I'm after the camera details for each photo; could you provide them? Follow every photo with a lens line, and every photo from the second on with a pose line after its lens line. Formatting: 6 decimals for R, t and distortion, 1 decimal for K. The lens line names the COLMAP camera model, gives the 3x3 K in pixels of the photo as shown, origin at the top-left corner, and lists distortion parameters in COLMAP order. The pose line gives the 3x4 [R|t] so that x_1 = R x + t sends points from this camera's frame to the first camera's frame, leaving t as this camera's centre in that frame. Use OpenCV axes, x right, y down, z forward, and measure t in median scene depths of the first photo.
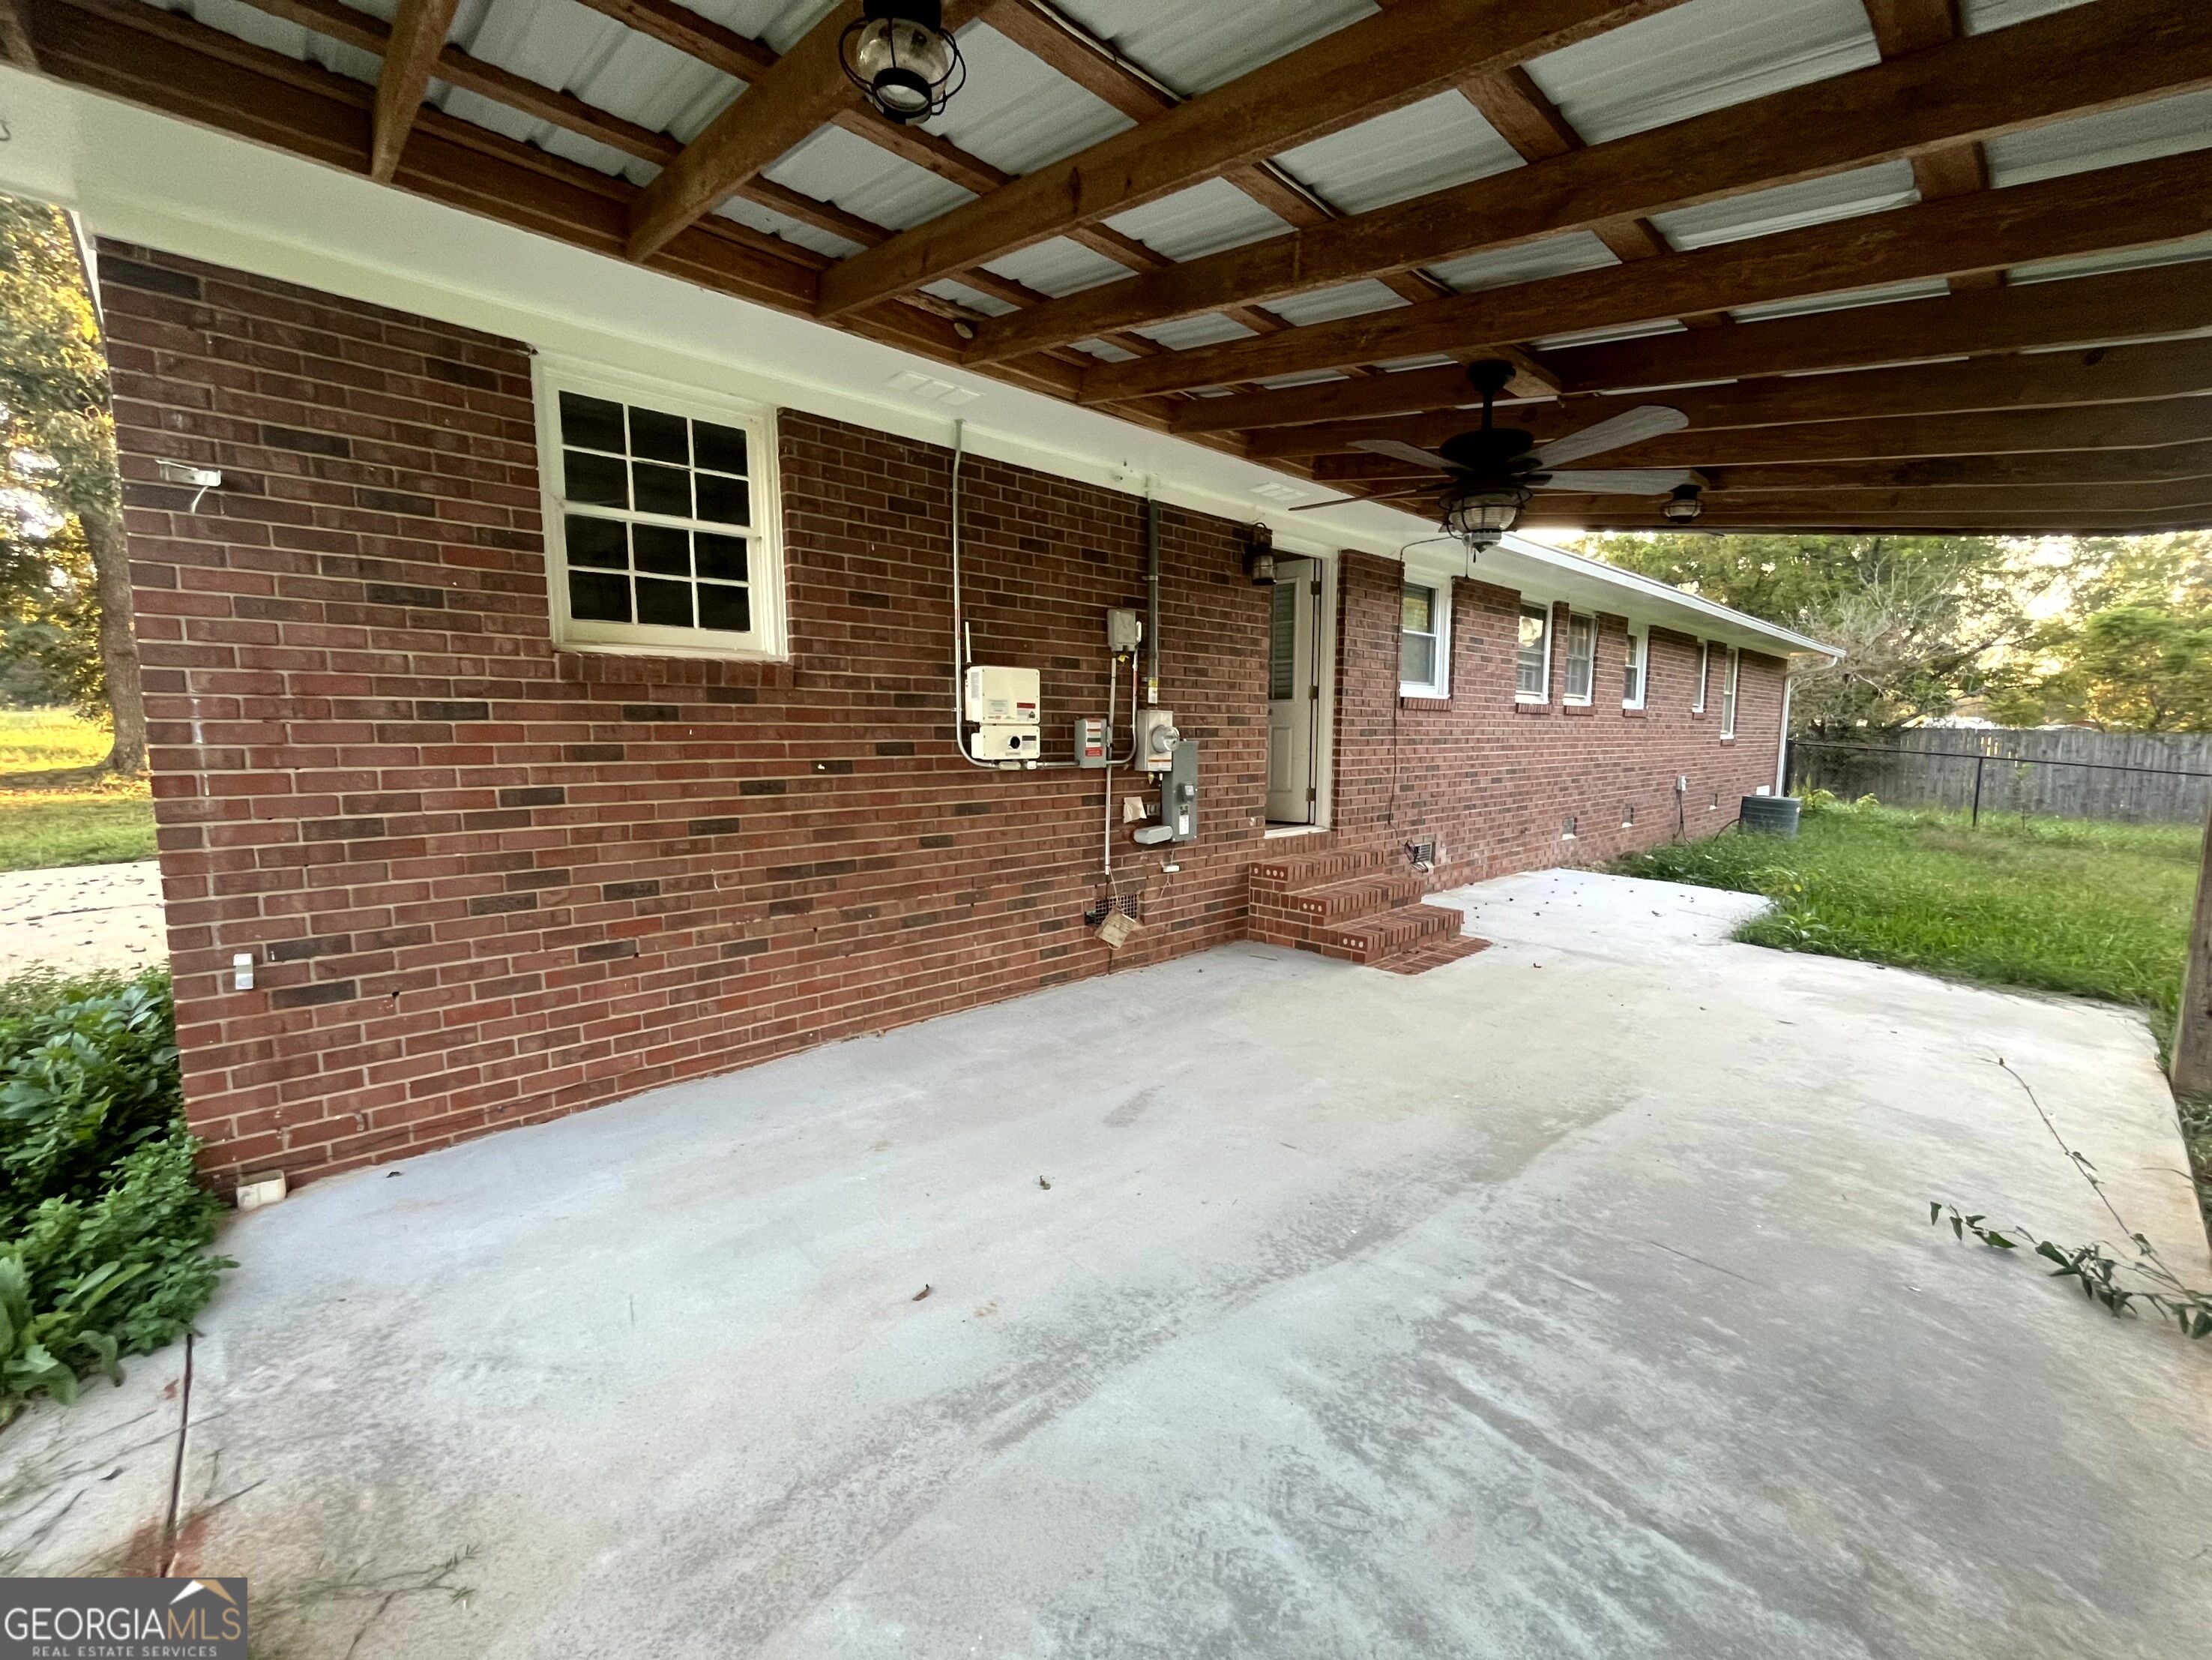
lens RADIAL K [[897.5, 0, 1095.2], [0, 897.5, 823.5], [0, 0, 1]] dist [-0.002698, -0.000309]
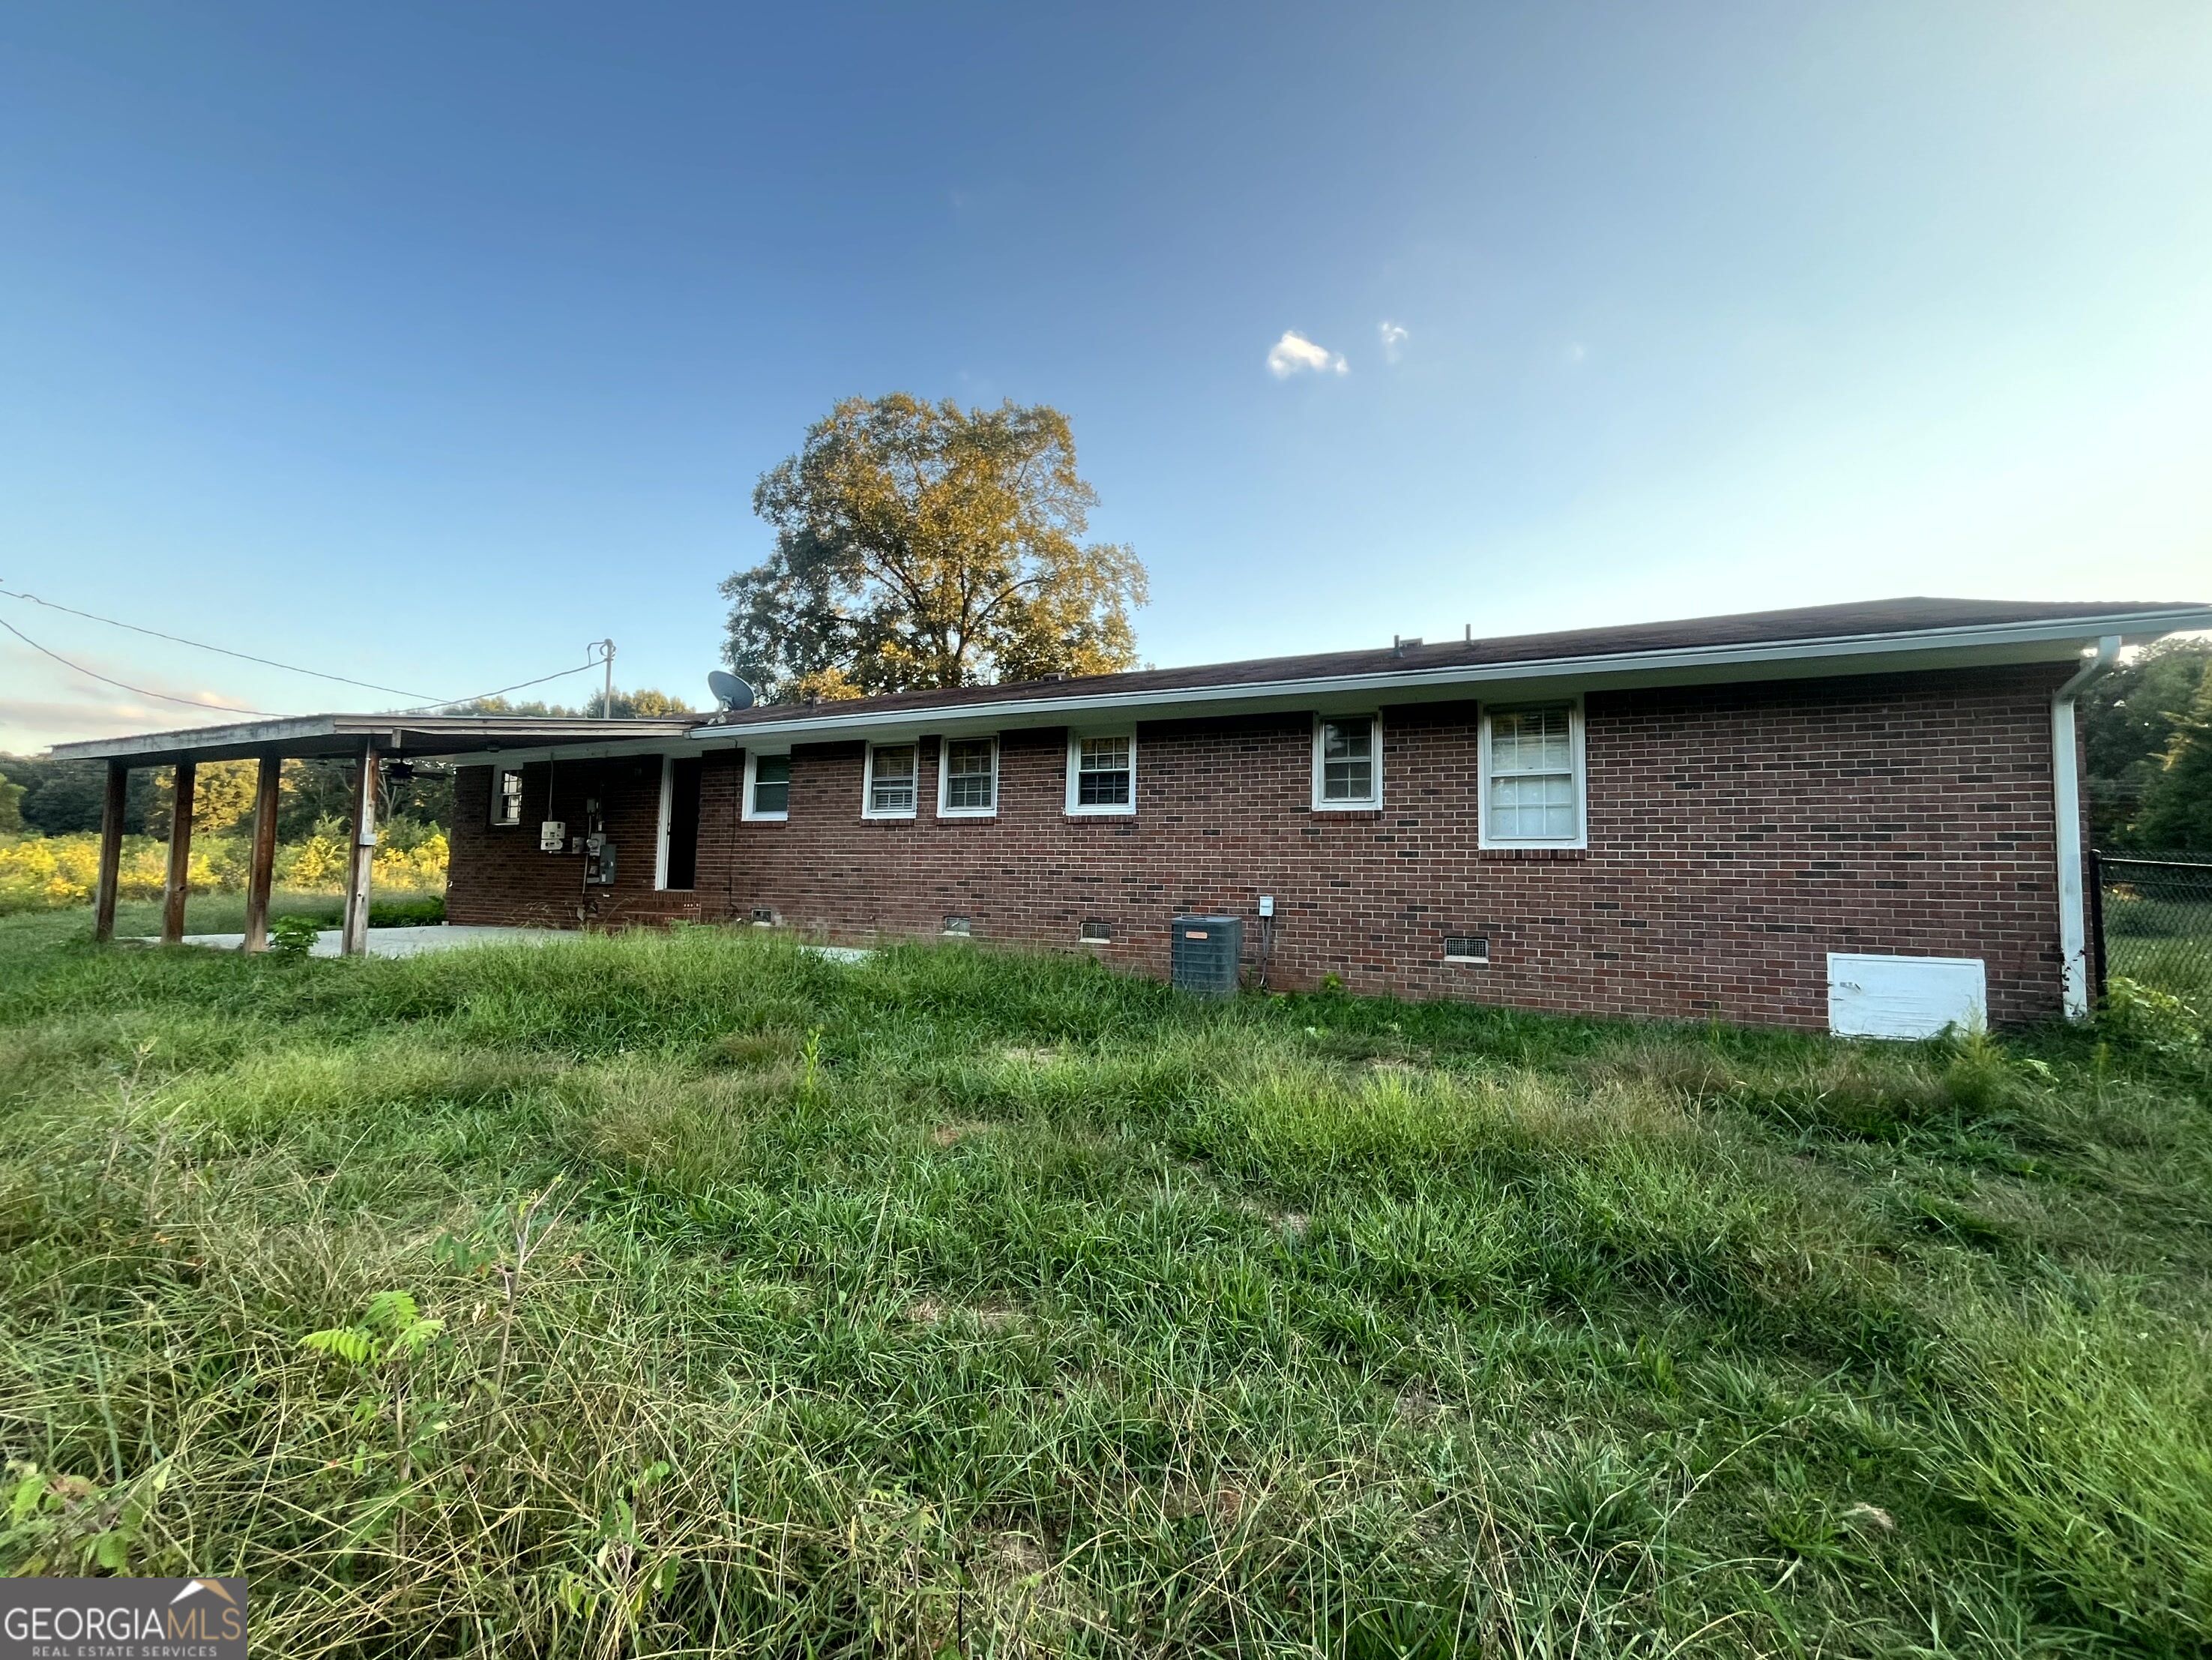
lens RADIAL K [[897.5, 0, 1109.4], [0, 897.5, 822.6], [0, 0, 1]] dist [-0.002698, -0.000309]
pose [[0.376709, -0.064728, -0.924068, 3.746889], [-0.118611, 0.985974, -0.117418, -0.029996], [0.918707, 0.153837, 0.363748, 1.715281]]
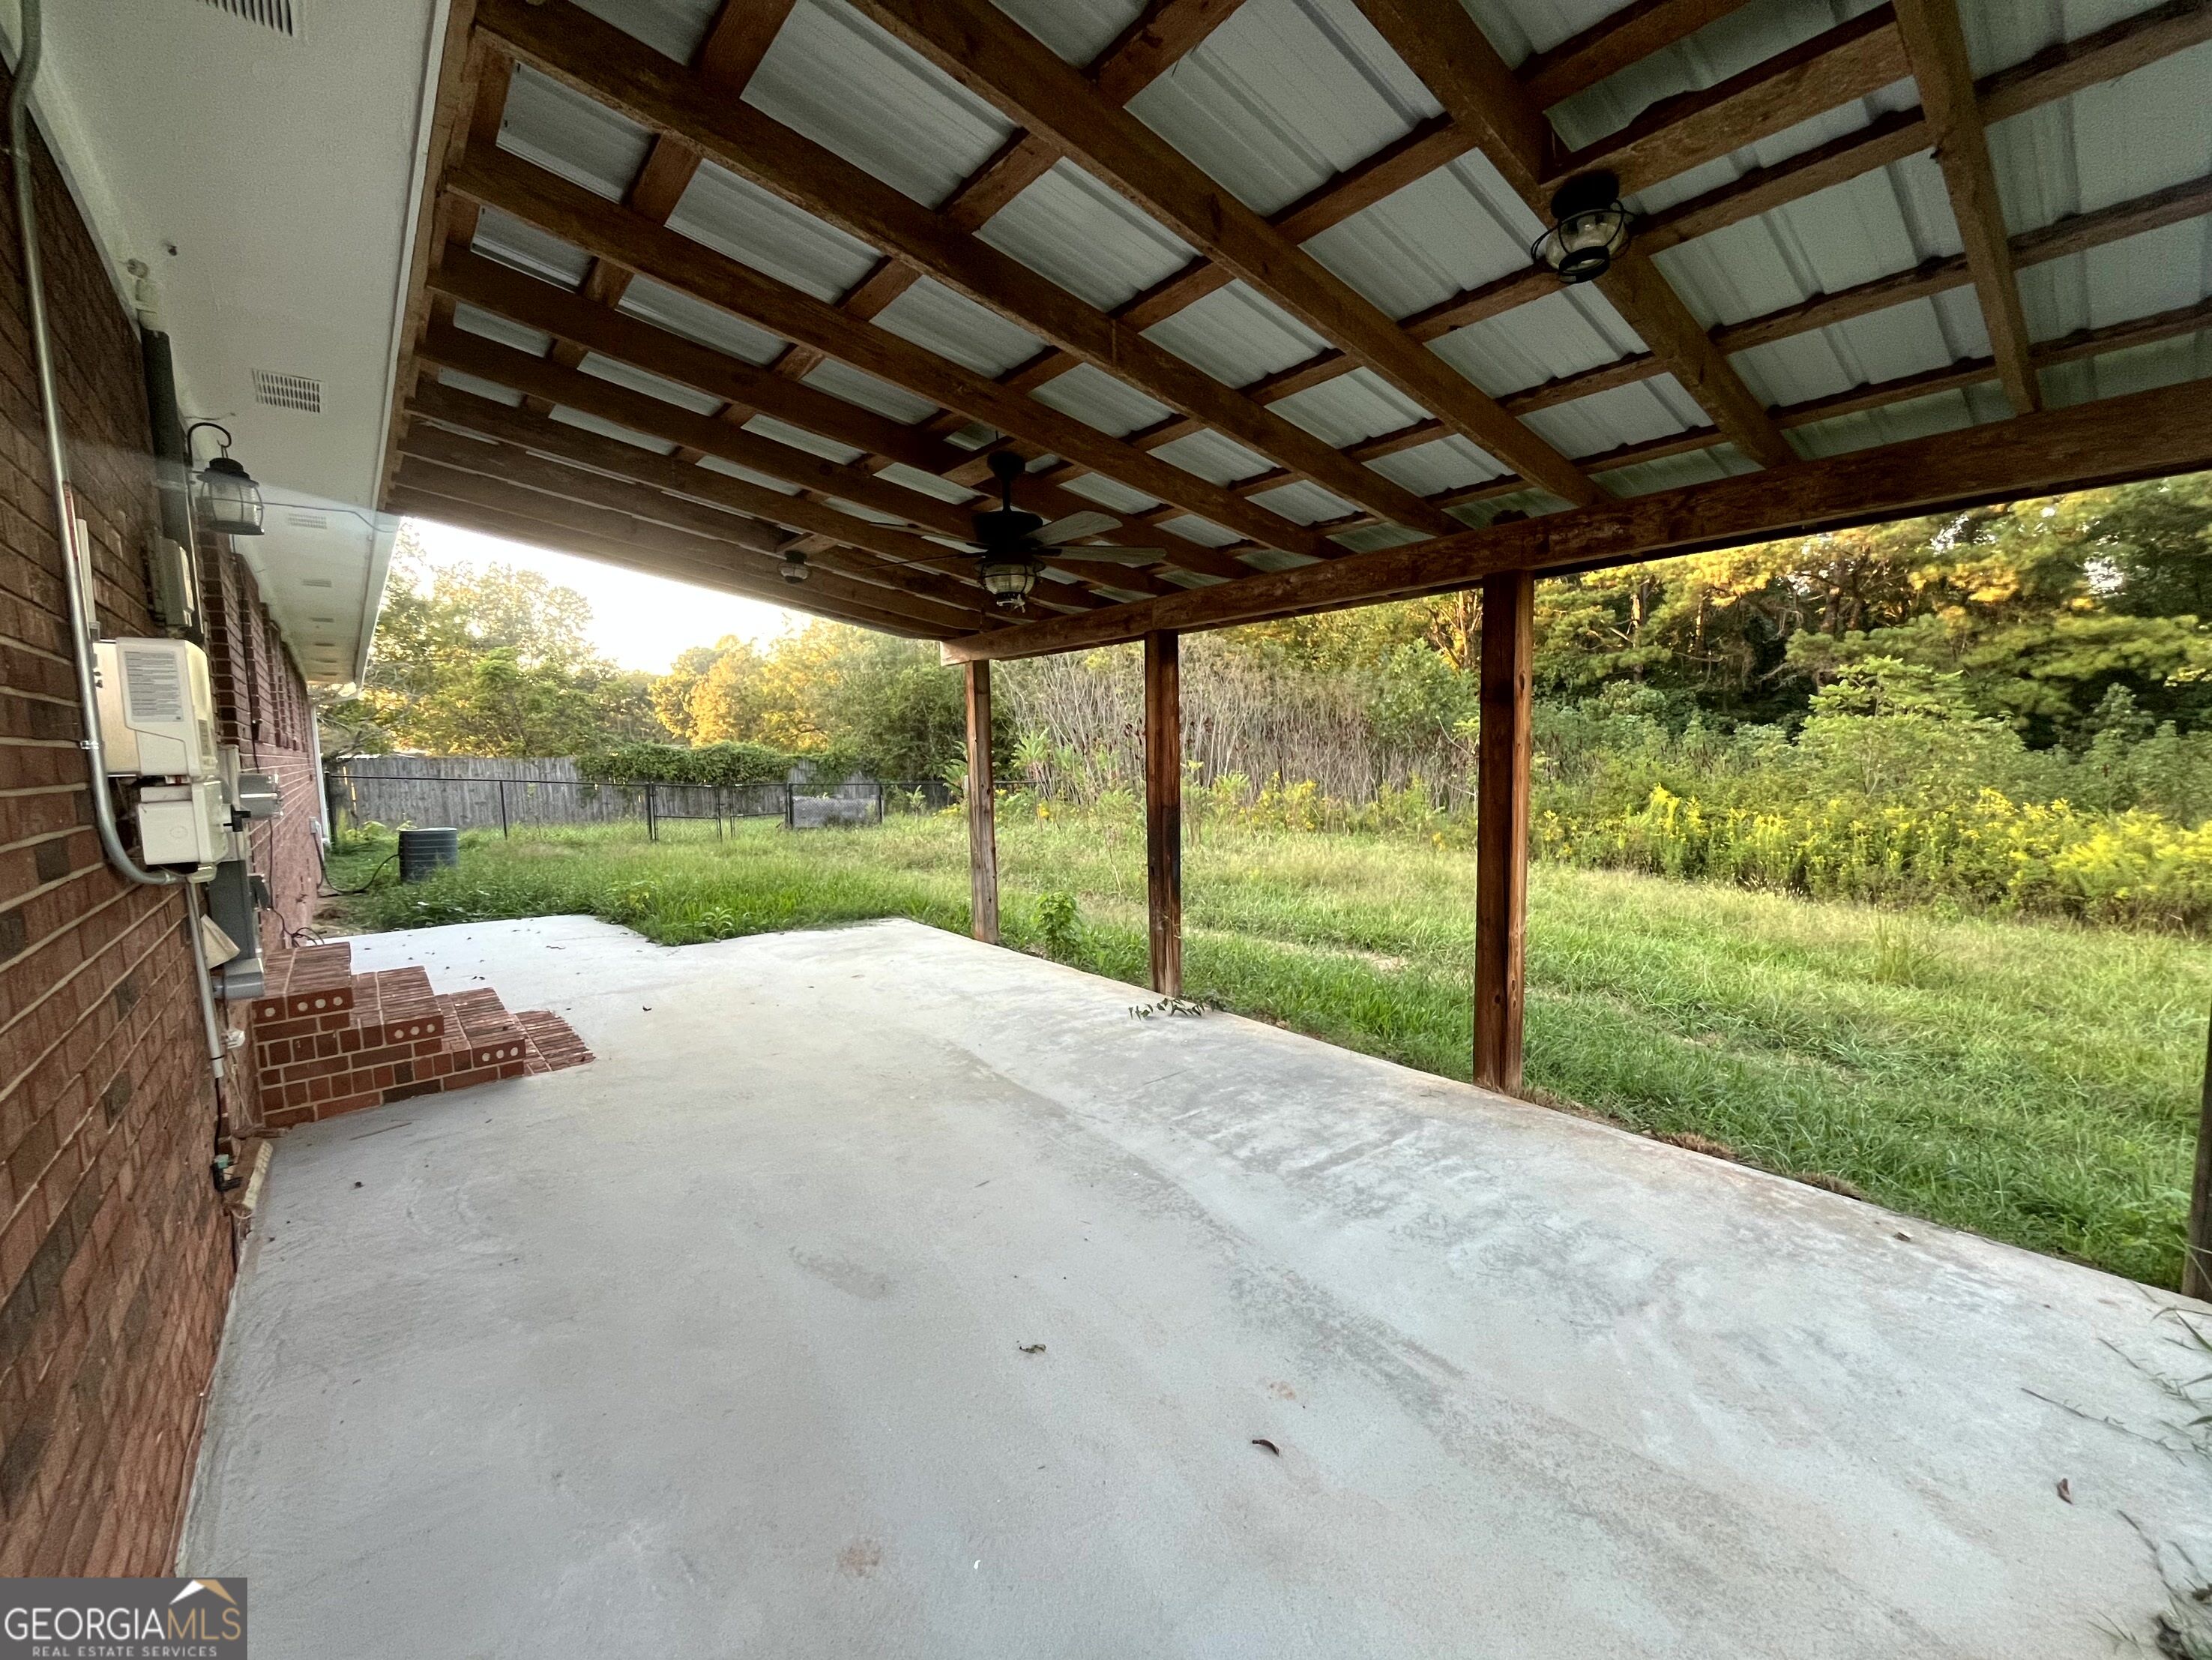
lens RADIAL K [[897.5, 0, 1098.6], [0, 897.5, 829.3], [0, 0, 1]] dist [-0.002698, -0.000309]
pose [[0.042070, -0.102023, 0.993892, -0.523244], [0.129586, 0.986927, 0.095822, -0.073856], [-0.990675, 0.124764, 0.054741, 0.565017]]
